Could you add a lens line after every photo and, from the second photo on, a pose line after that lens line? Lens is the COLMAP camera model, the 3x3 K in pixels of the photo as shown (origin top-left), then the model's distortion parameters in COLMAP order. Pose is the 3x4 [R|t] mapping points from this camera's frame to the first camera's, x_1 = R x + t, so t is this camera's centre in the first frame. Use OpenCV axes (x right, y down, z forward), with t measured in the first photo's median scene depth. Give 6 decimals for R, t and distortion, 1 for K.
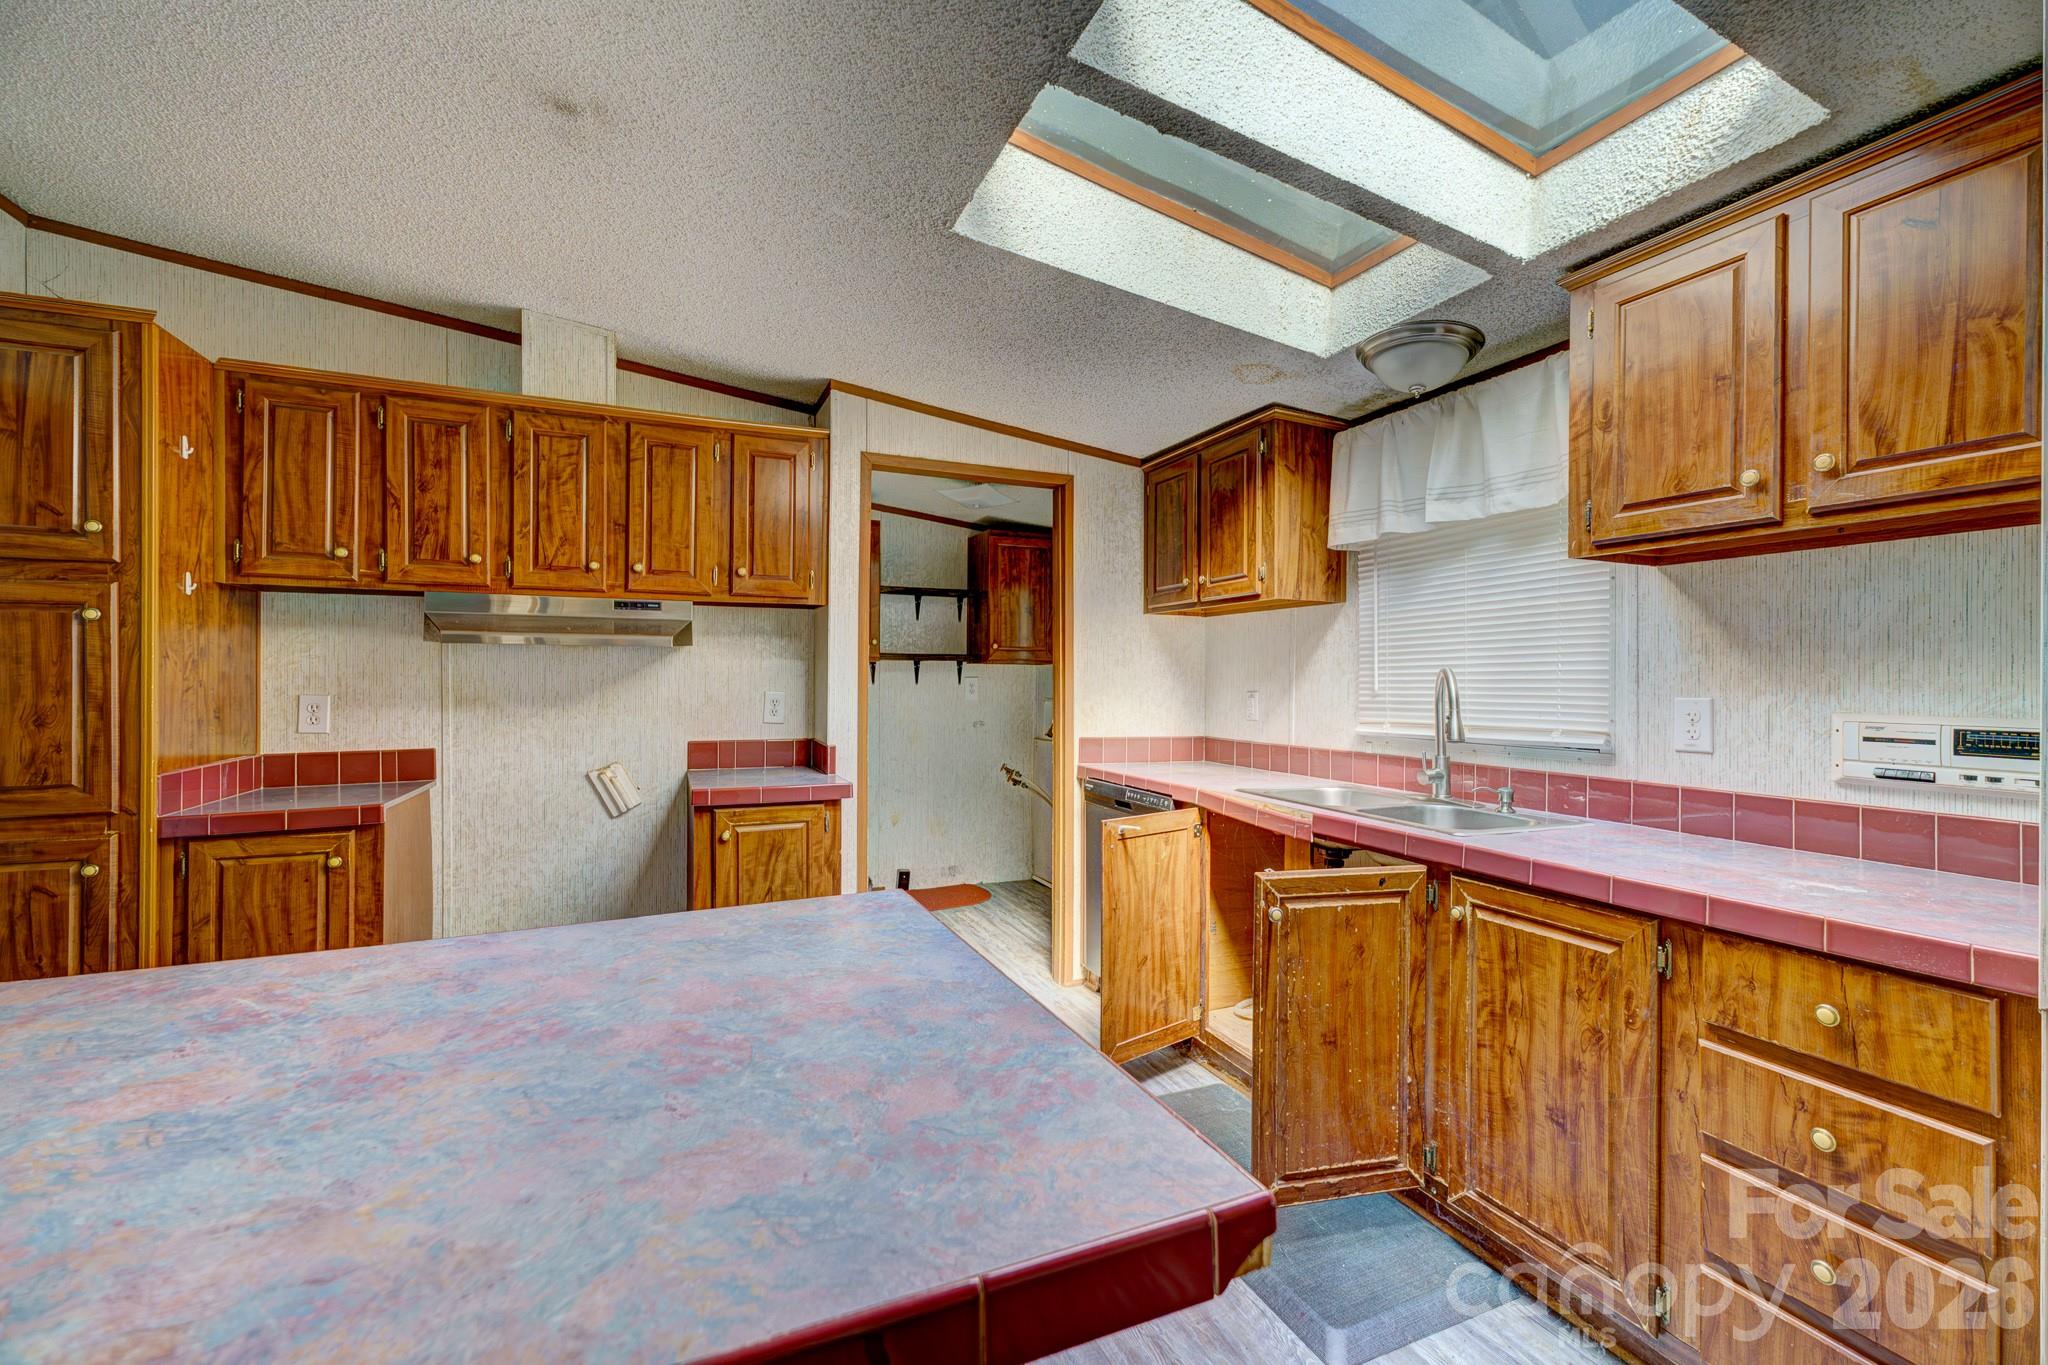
lens RADIAL K [[857.3, 0, 1022.2], [0, 857.3, 674.1], [0, 0, 1]] dist [-0.003373, -0.000583]
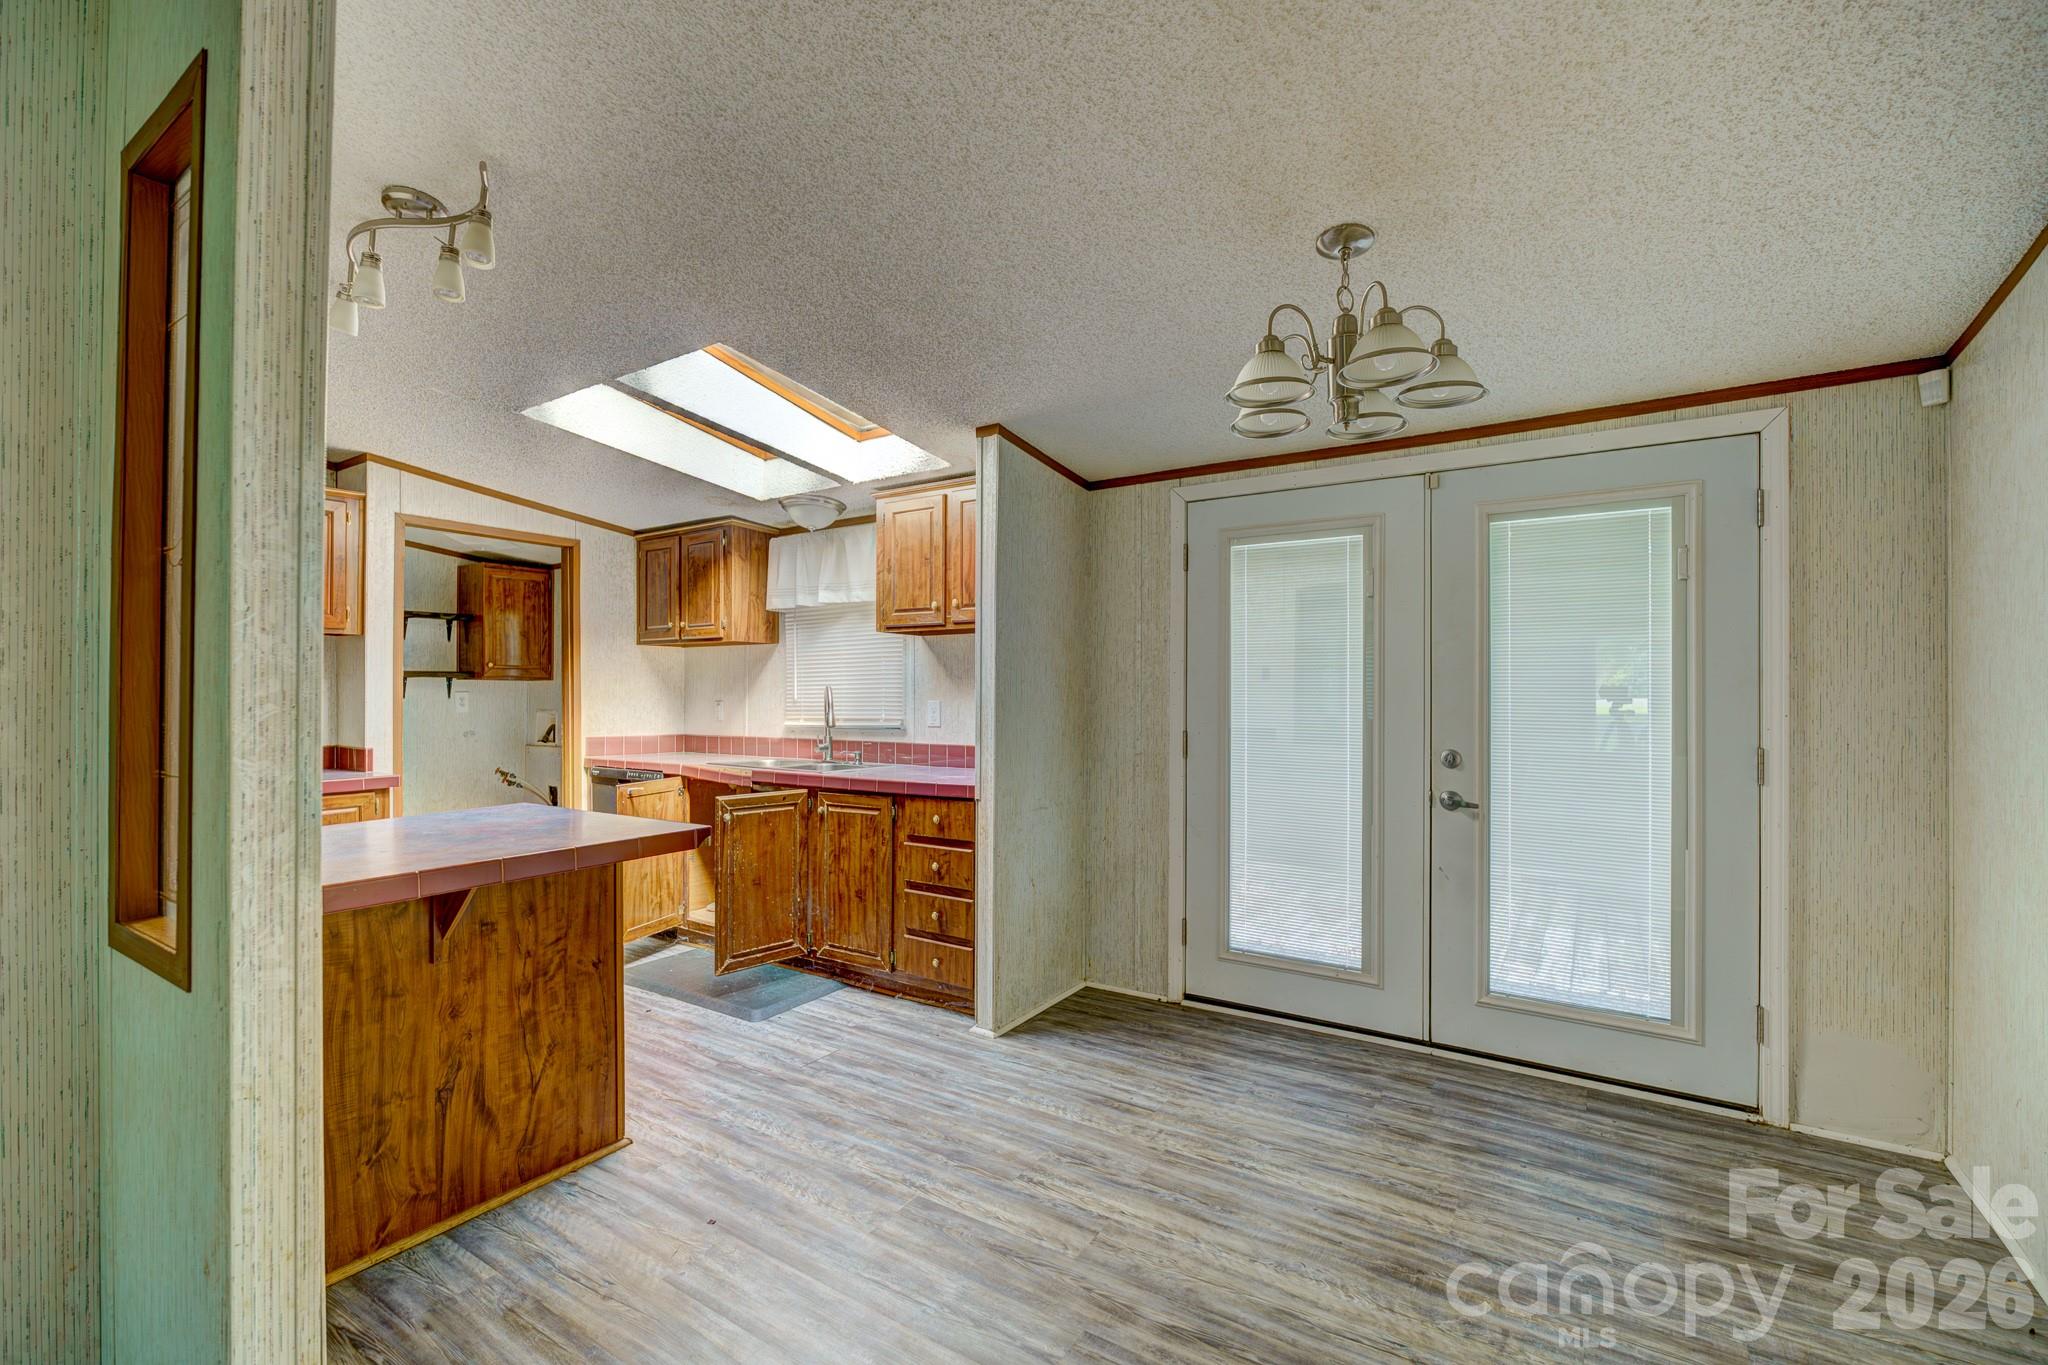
lens RADIAL K [[857.3, 0, 1017.9], [0, 857.3, 691.8], [0, 0, 1]] dist [-0.003373, -0.000583]
pose [[0.832194, -0.005102, 0.554461, -0.139021], [0.001546, 0.999975, 0.006882, -0.005875], [-0.554483, -0.004870, 0.832181, -0.593648]]
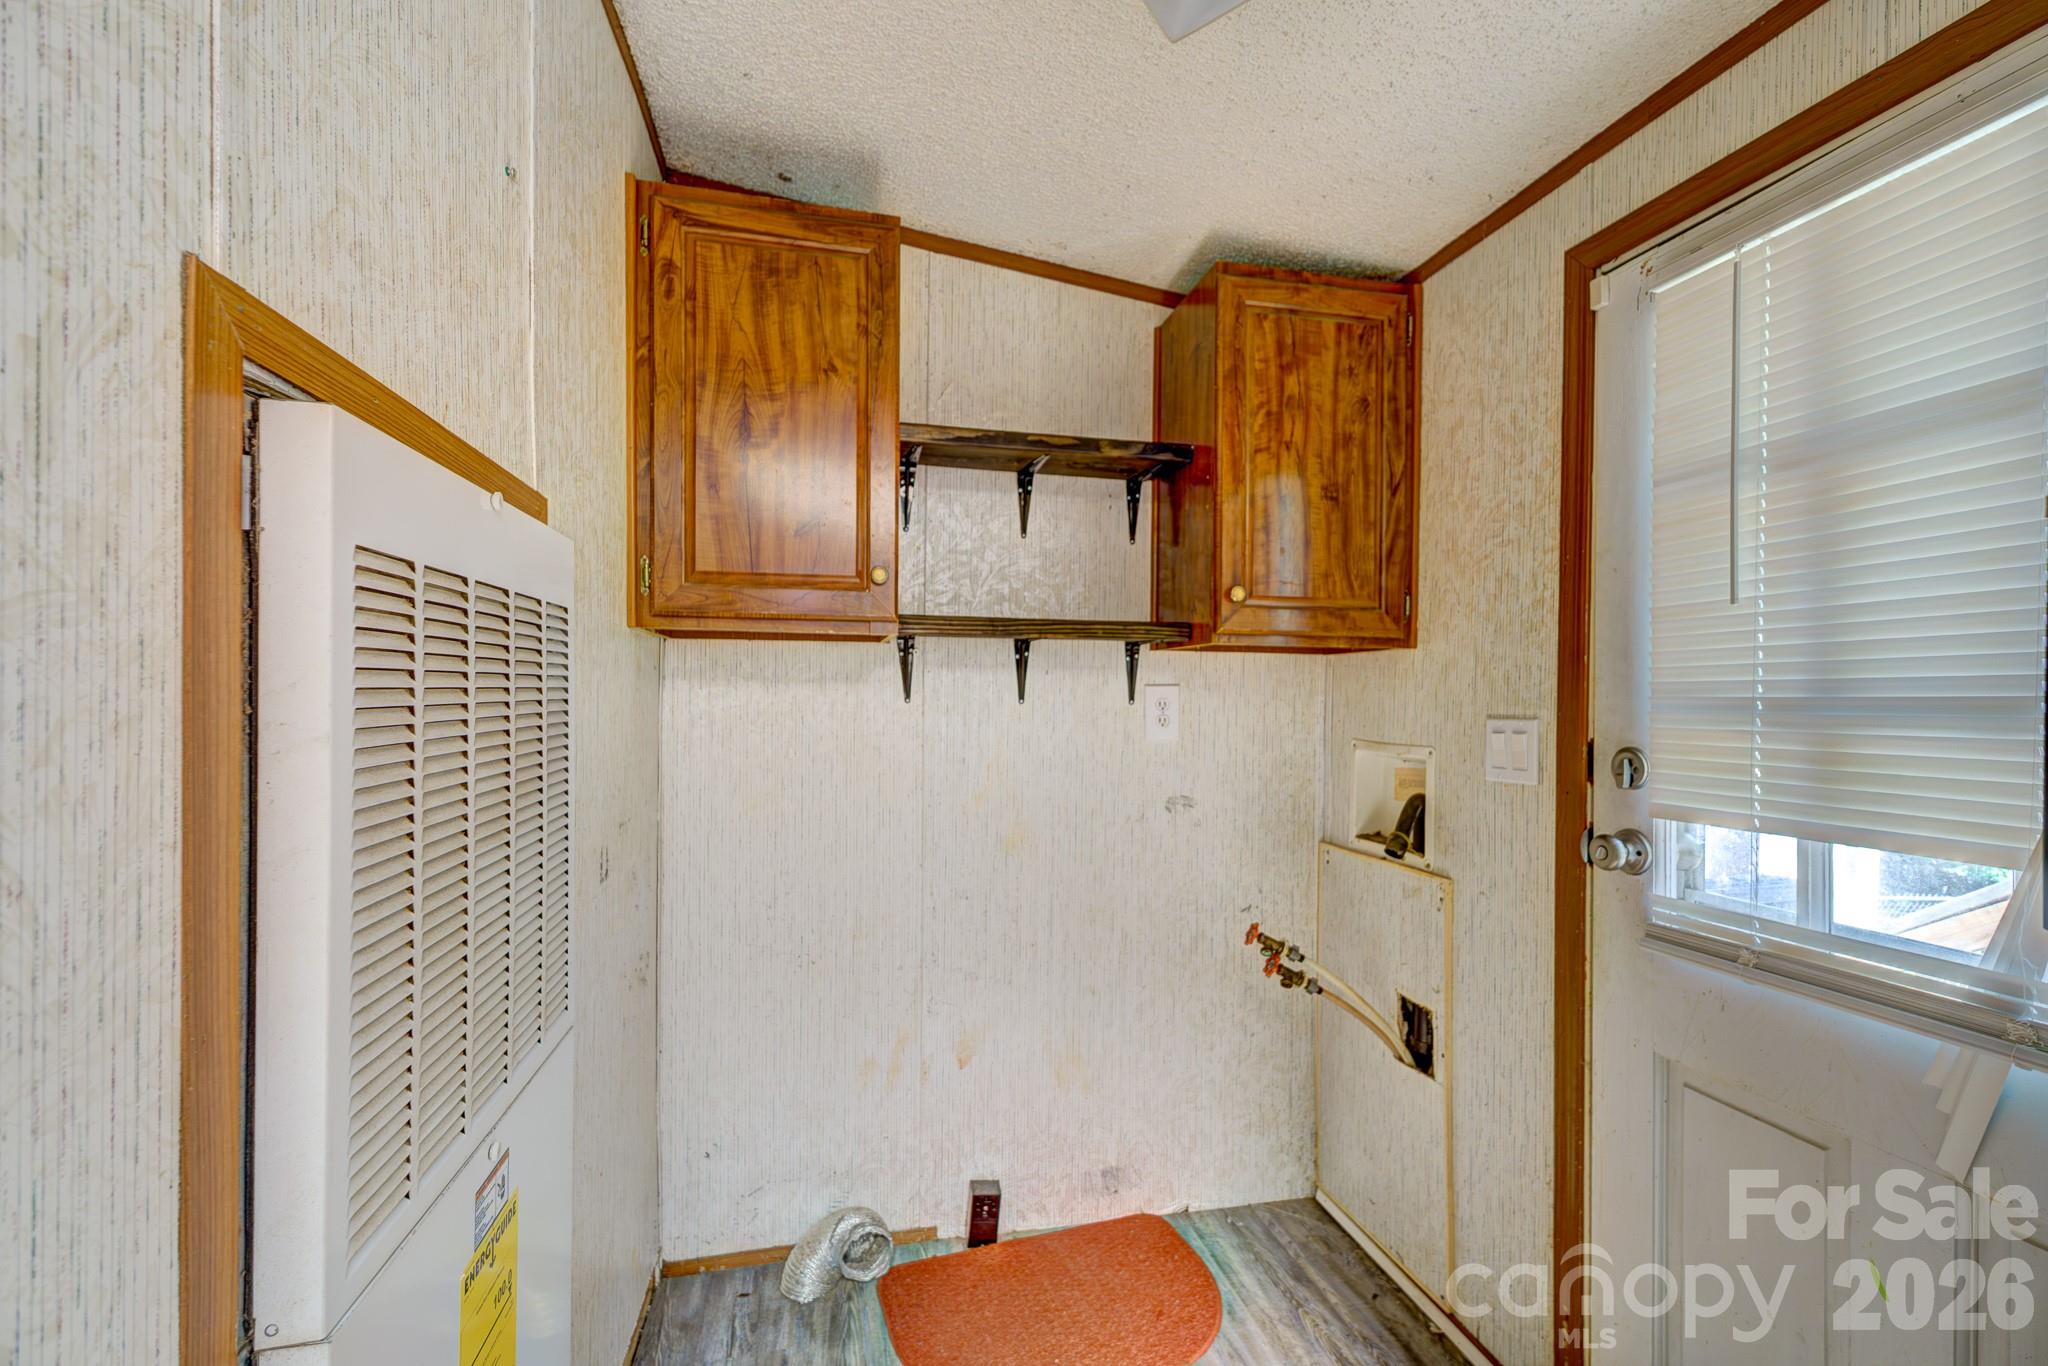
lens RADIAL K [[857.3, 0, 1033.4], [0, 857.3, 690.5], [0, 0, 1]] dist [-0.003373, -0.000583]
pose [[0.984963, 0.003769, -0.172723, -0.092490], [-0.003822, 0.999993, 0.000029, 0.012322], [0.172721, 0.000632, 0.984971, 1.129057]]
